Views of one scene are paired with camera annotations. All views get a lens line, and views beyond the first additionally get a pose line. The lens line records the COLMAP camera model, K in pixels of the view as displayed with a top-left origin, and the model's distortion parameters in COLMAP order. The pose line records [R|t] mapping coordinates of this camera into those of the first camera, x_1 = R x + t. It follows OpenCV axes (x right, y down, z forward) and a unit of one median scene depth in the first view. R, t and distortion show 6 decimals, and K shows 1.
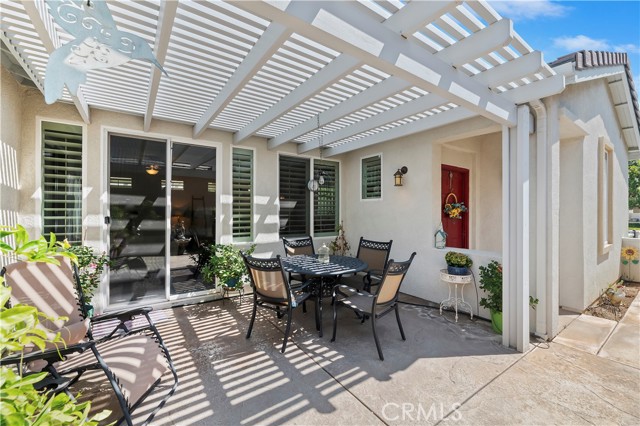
lens RADIAL K [[261.5, 0, 320.3], [0, 261.5, 211.5], [0, 0, 1]] dist [-0.014016, 0.002722]
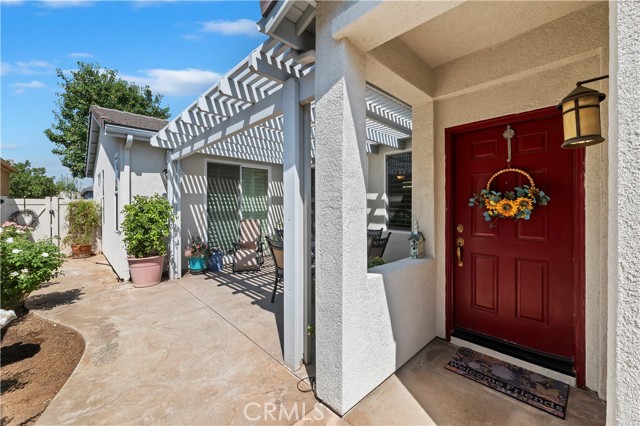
lens RADIAL K [[261.5, 0, 321.8], [0, 261.5, 208.3], [0, 0, 1]] dist [-0.014016, 0.002722]
pose [[0.160893, 0.007067, -0.986947, 0.964436], [-0.001588, 0.999975, 0.006902, 0.004983], [0.986971, 0.000457, 0.160900, 0.562628]]
